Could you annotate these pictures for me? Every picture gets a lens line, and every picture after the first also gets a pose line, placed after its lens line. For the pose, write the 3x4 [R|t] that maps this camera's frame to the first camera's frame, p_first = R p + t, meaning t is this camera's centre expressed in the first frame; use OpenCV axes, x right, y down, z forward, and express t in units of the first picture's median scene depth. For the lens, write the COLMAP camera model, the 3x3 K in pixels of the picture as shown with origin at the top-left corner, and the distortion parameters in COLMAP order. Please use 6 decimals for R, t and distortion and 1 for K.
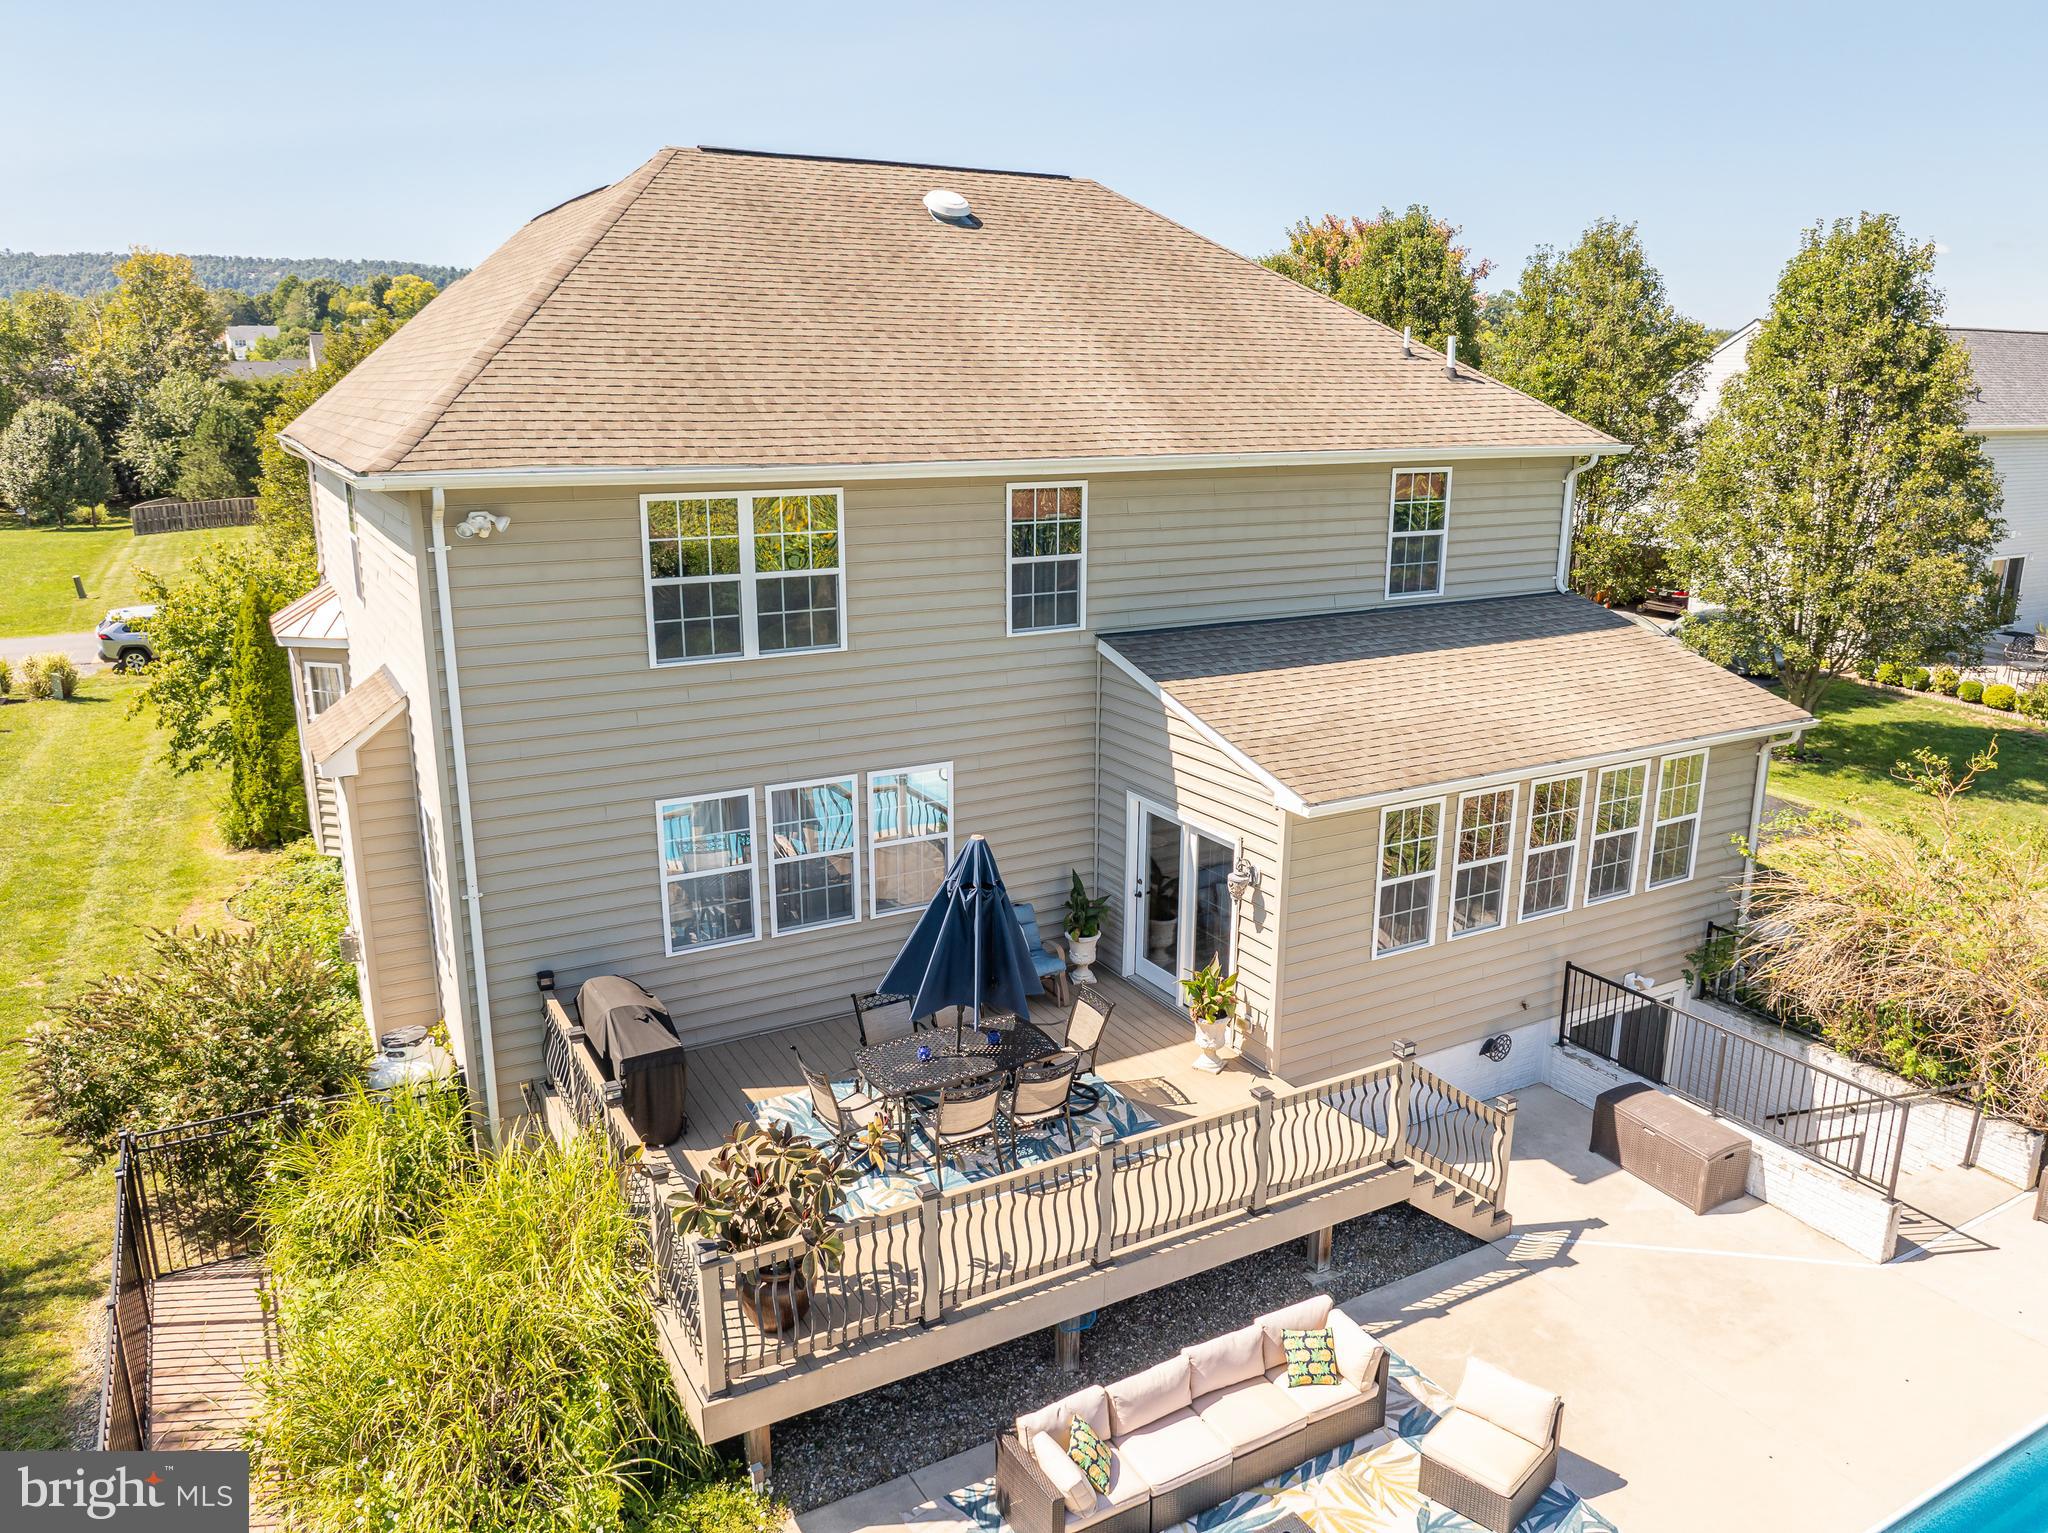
lens RADIAL K [[1440.6, 0, 1024.0], [0, 1440.6, 766.5], [0, 0, 1]] dist [-0.030768, 0.003332]
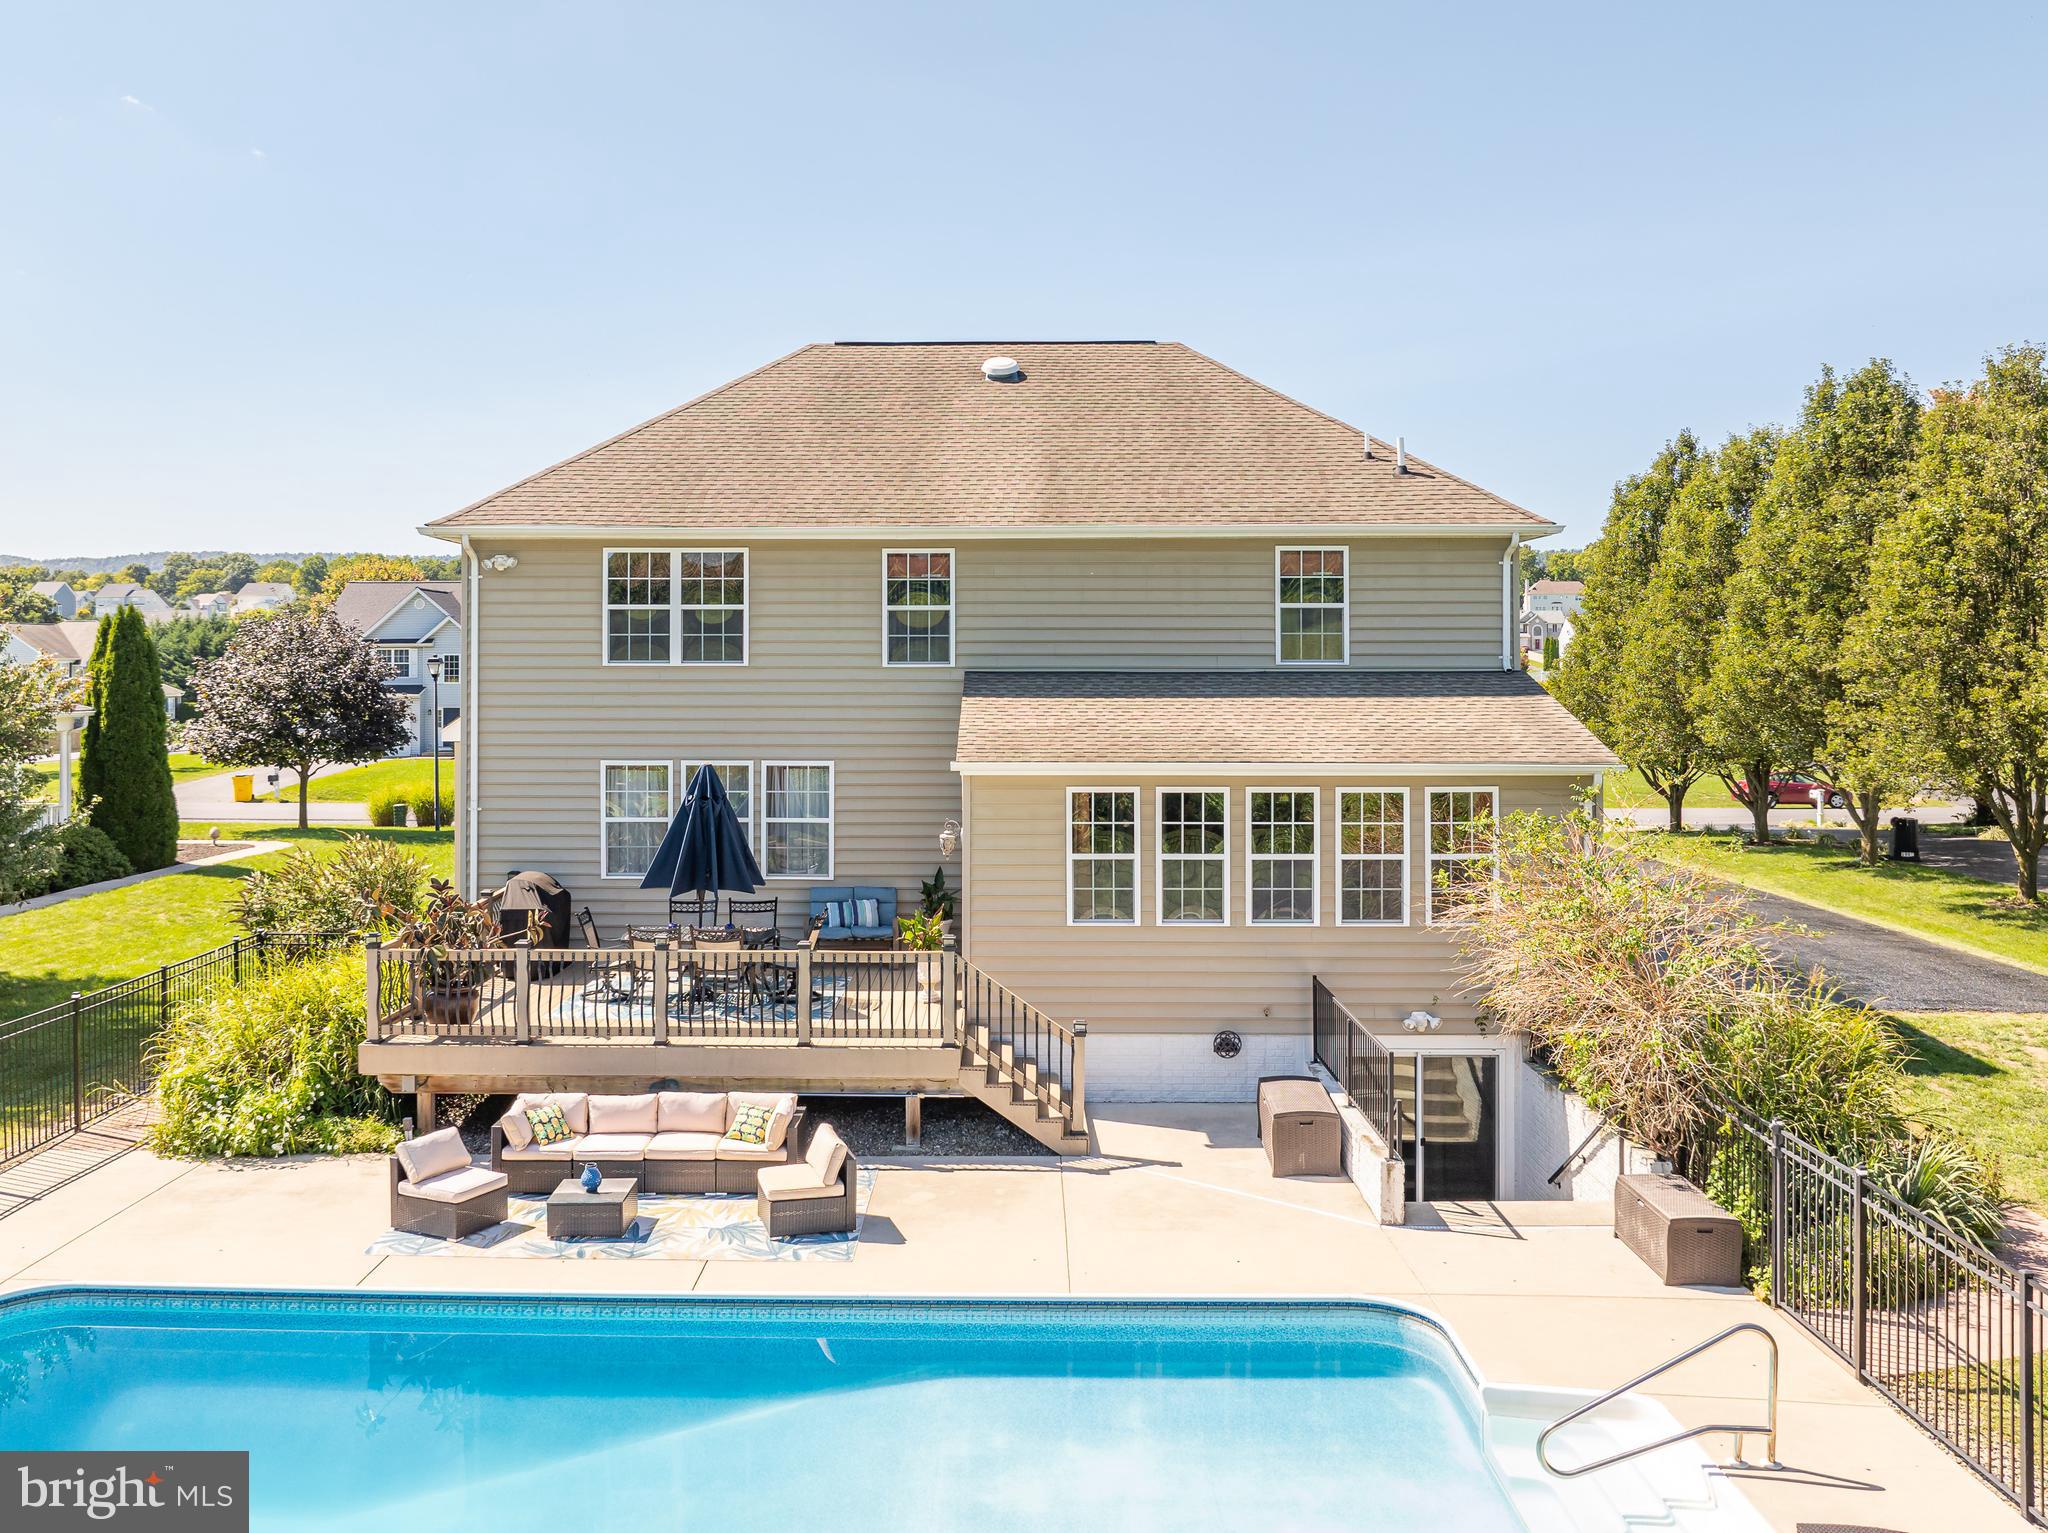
lens RADIAL K [[1678.2, 0, 975.2], [0, 1678.2, 635.4], [0, 0, 1]] dist [-0.029965, -0.009060]
pose [[0.860791, -0.009997, -0.508860, 0.811008], [-0.129010, 0.962868, -0.237151, 0.223962], [0.492336, 0.269786, 0.827539, -0.196797]]
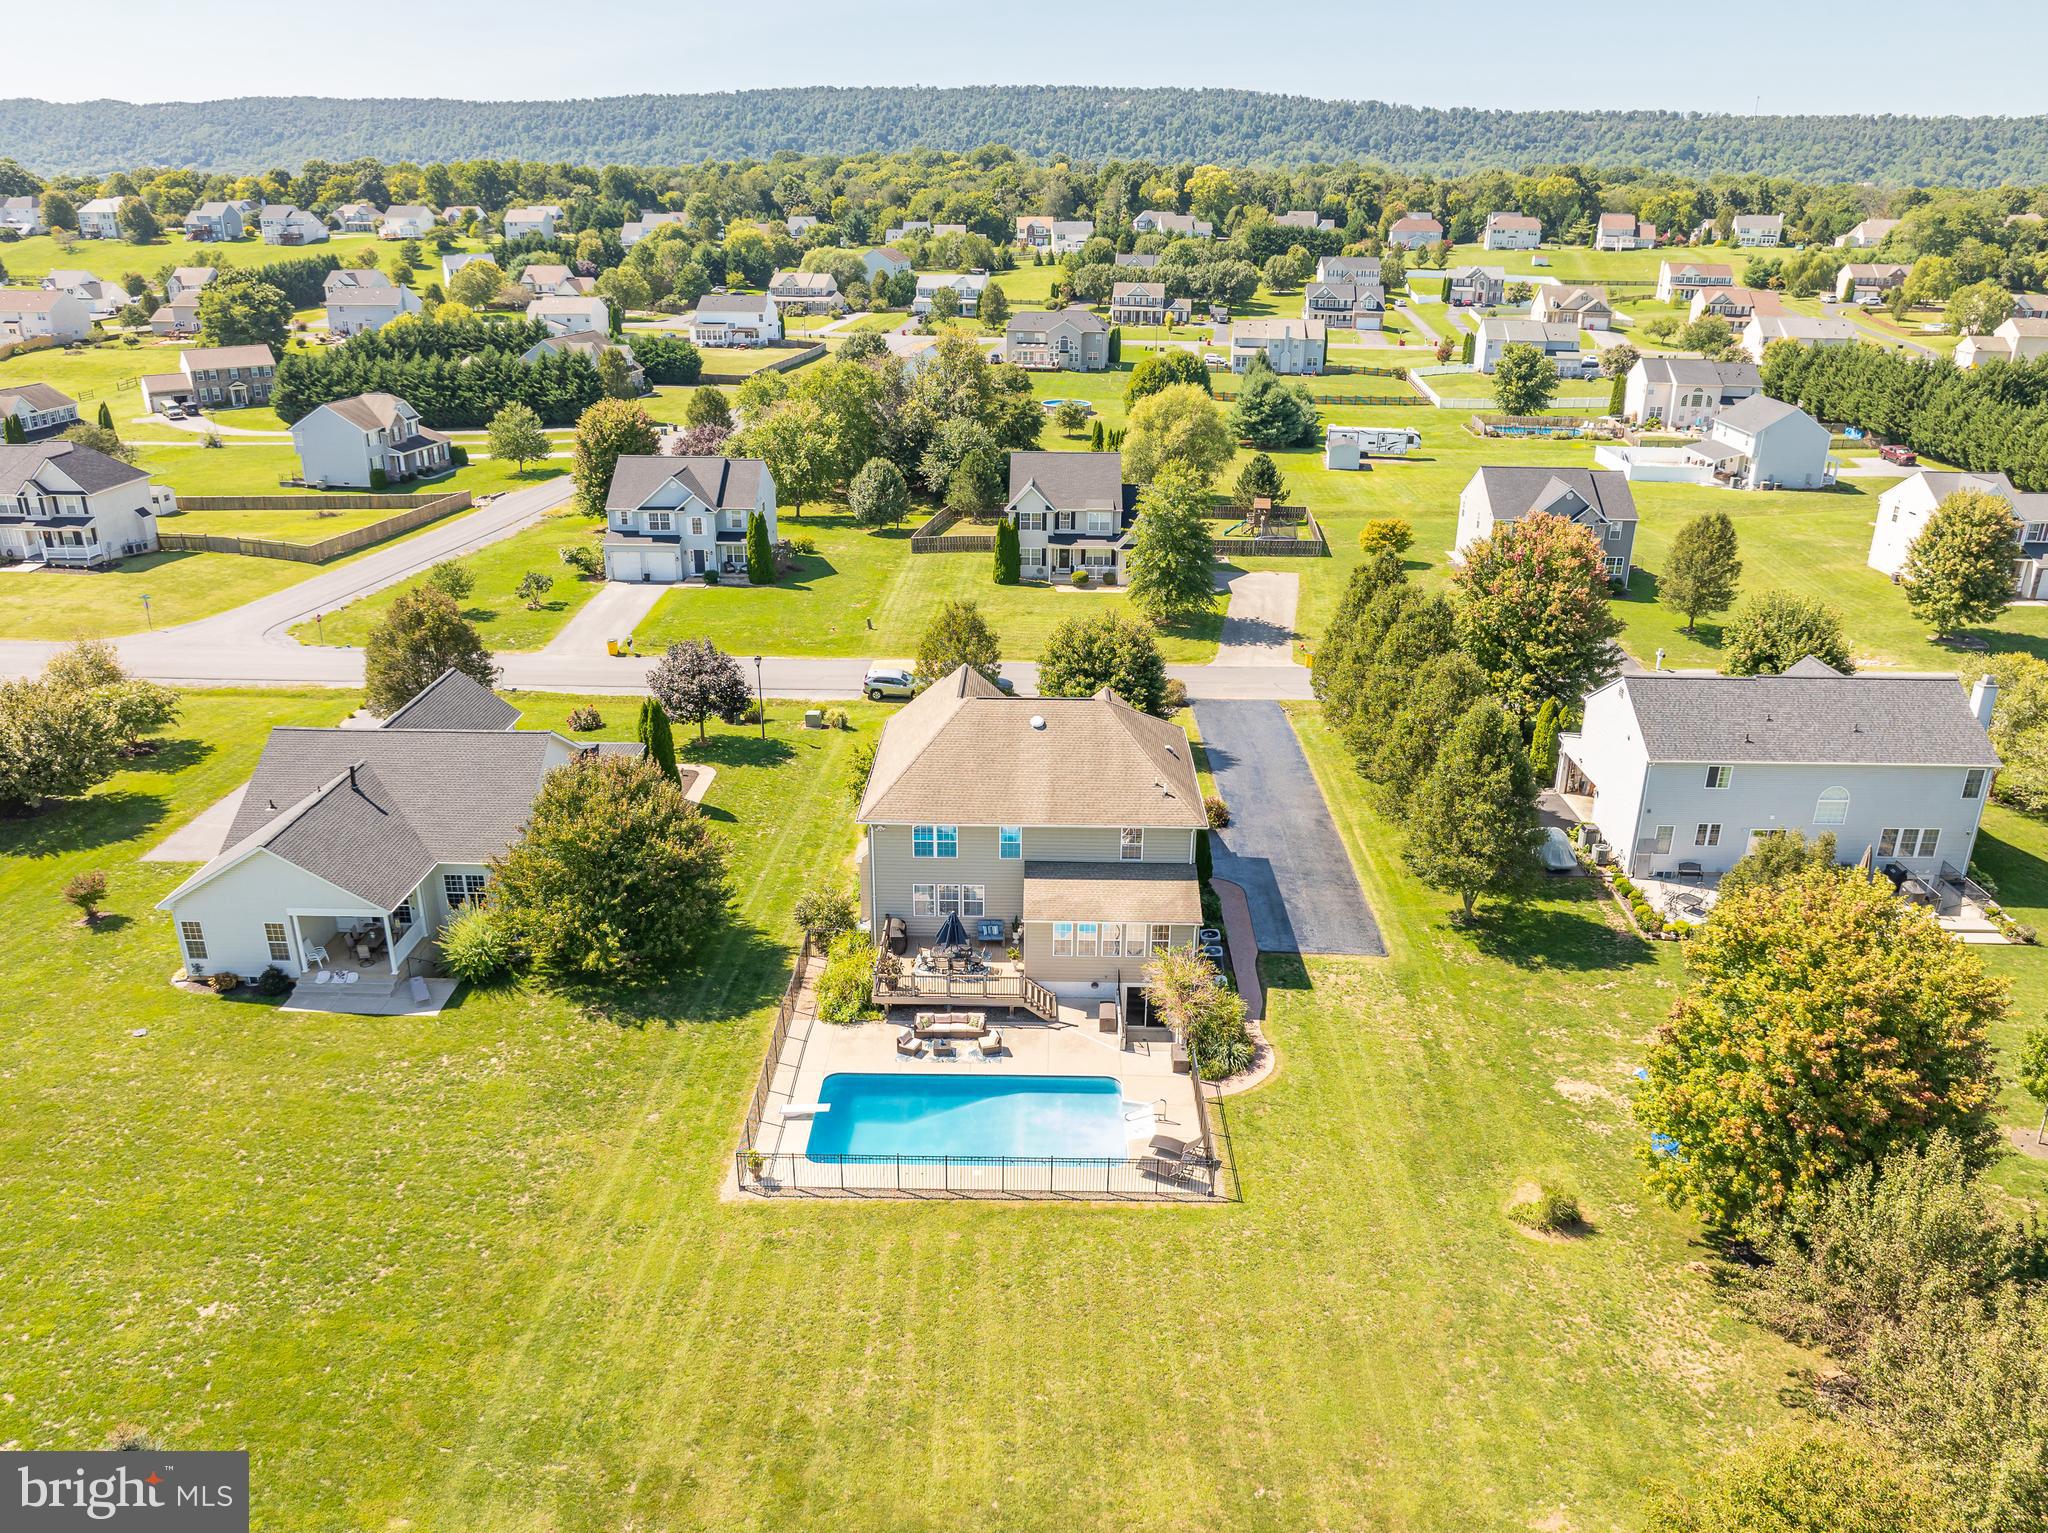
lens RADIAL K [[1440.6, 0, 1024.0], [0, 1440.6, 766.5], [0, 0, 1]] dist [-0.030768, 0.003332]
pose [[0.863307, 0.190279, -0.467435, 1.922531], [-0.136267, 0.979686, 0.147129, -0.963049], [0.485935, -0.063321, 0.871698, -2.542485]]
